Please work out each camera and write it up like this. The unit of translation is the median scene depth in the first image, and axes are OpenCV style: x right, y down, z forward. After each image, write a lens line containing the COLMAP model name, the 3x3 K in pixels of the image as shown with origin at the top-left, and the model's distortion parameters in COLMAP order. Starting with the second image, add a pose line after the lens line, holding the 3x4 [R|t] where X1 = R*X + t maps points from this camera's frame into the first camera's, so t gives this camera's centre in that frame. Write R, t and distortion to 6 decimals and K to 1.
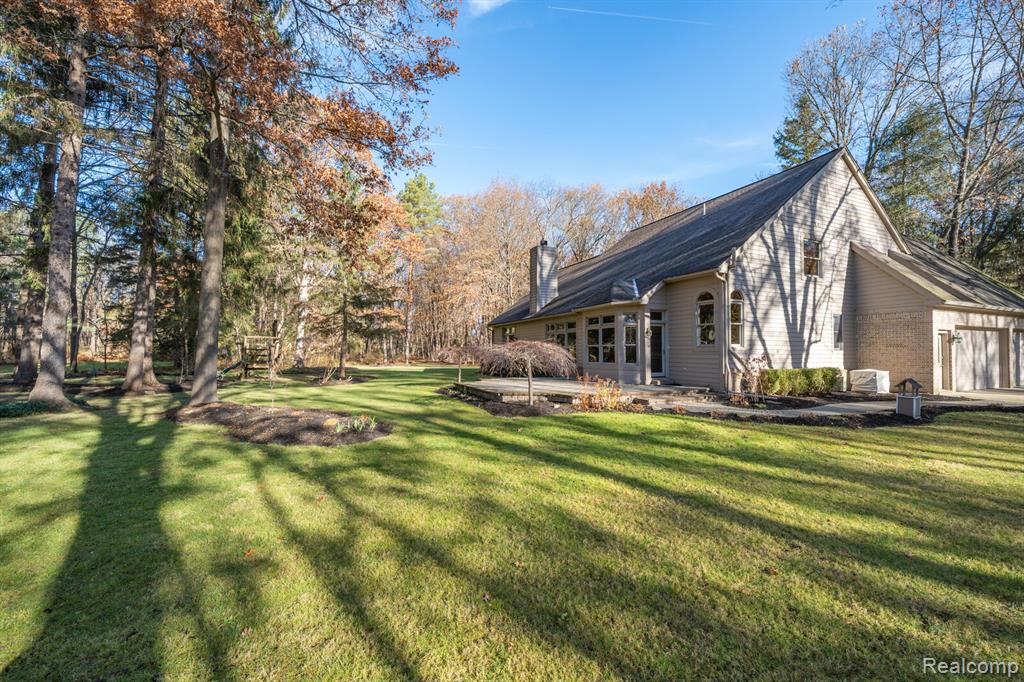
lens RADIAL K [[412.2, 0, 517.6], [0, 412.2, 342.7], [0, 0, 1]] dist [0.000876, 0.000366]
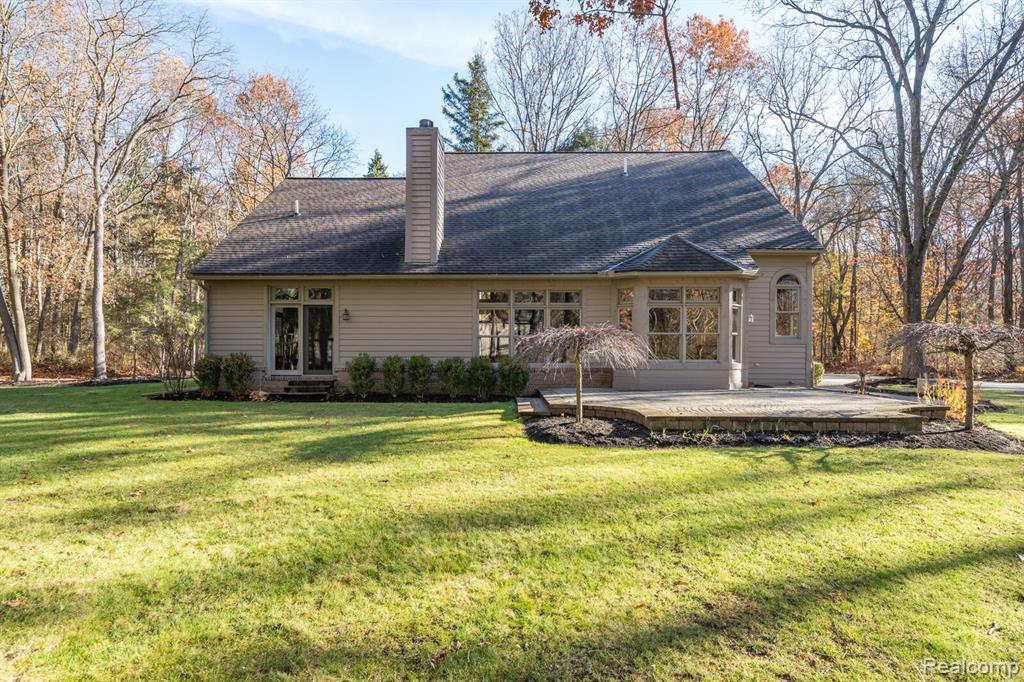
lens RADIAL K [[544.9, 0, 511.6], [0, 544.9, 346.6], [0, 0, 1]] dist [0.001318, 0.000207]
pose [[0.441088, 0.004954, 0.897450, -0.697743], [-0.018557, 0.999821, 0.003602, 0.029055], [-0.897272, -0.018243, 0.441102, 0.886870]]
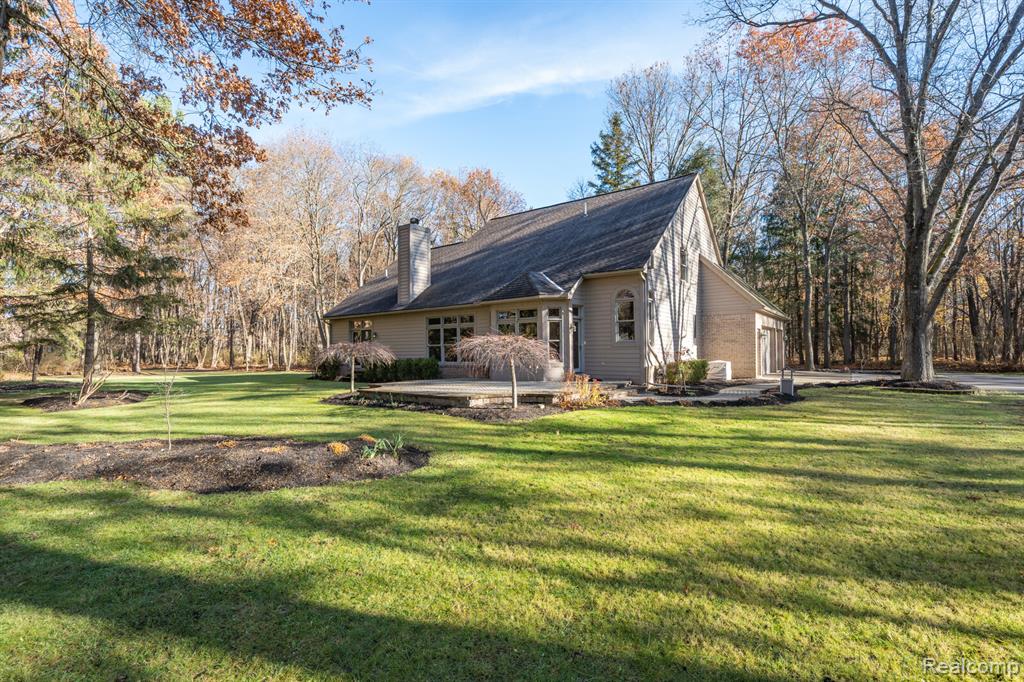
lens RADIAL K [[466.5, 0, 509.8], [0, 466.5, 342.2], [0, 0, 1]] dist [0.003708, -0.000362]
pose [[0.879701, -0.003531, 0.475514, -0.319798], [0.002941, 0.999994, 0.001985, 0.006342], [-0.475518, -0.000347, 0.879706, 0.092667]]
